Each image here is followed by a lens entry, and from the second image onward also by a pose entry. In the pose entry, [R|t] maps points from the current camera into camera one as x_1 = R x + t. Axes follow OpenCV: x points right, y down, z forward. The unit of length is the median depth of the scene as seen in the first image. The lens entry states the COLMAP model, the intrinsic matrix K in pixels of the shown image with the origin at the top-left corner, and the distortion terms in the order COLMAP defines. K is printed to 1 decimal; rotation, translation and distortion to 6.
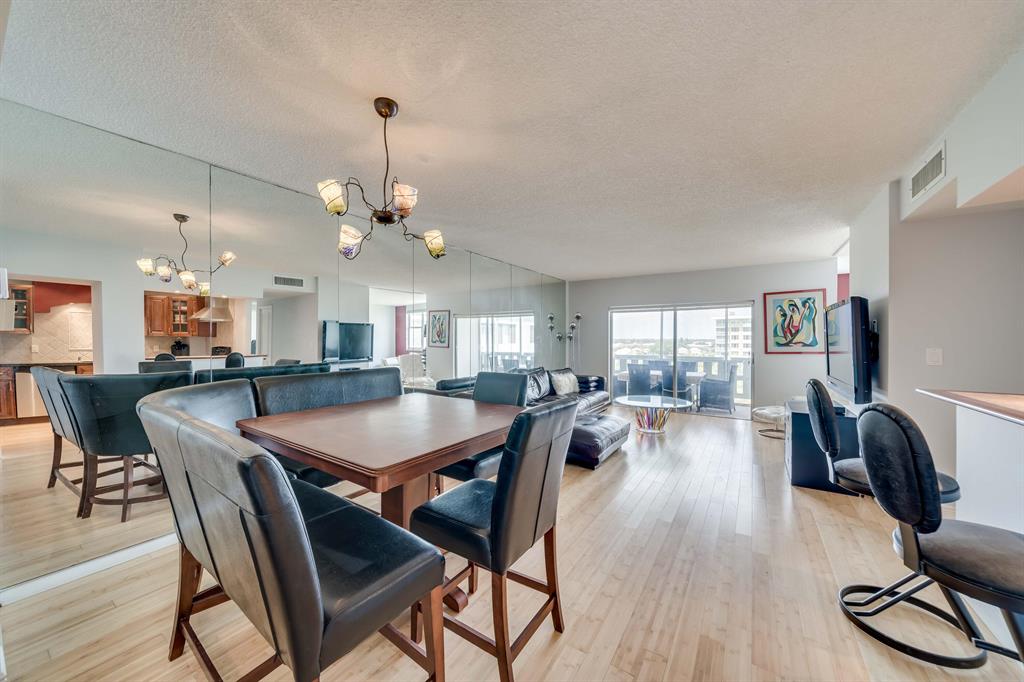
lens RADIAL K [[370.7, 0, 506.2], [0, 370.7, 336.9], [0, 0, 1]] dist [-0.001141, -0.000030]
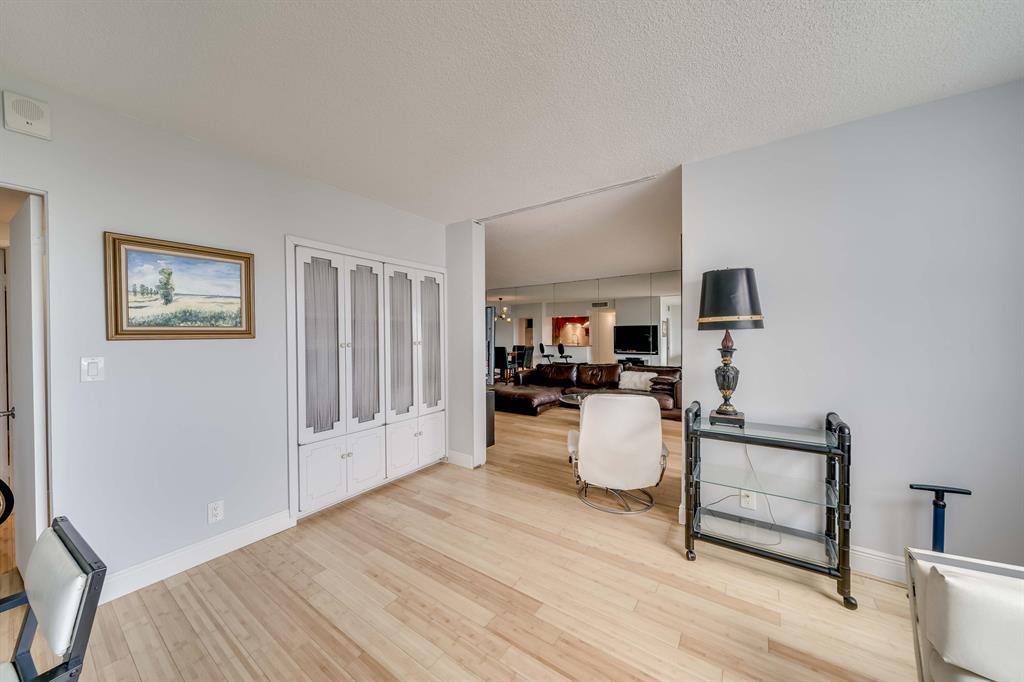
lens RADIAL K [[352.8, 0, 508.8], [0, 352.8, 340.7], [0, 0, 1]] dist [-0.003665, -0.000273]
pose [[-0.026745, 0.006873, -0.999619, 1.150547], [0.009773, 0.999930, 0.006614, 0.005165], [0.999595, -0.009592, -0.026811, 0.672096]]
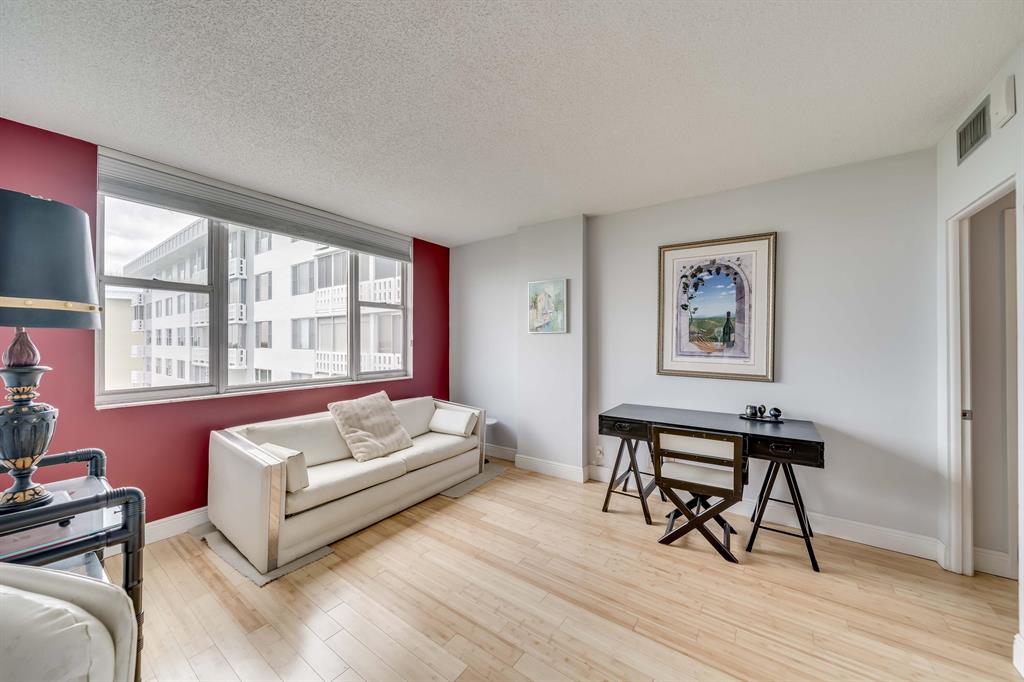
lens RADIAL K [[365.6, 0, 508.3], [0, 365.6, 339.7], [0, 0, 1]] dist [-0.003991, -0.000080]
pose [[0.036236, 0.004408, 0.999334, 0.657415], [-0.005356, 0.999977, -0.004216, 0.004394], [-0.999329, -0.005200, 0.036259, 0.649126]]
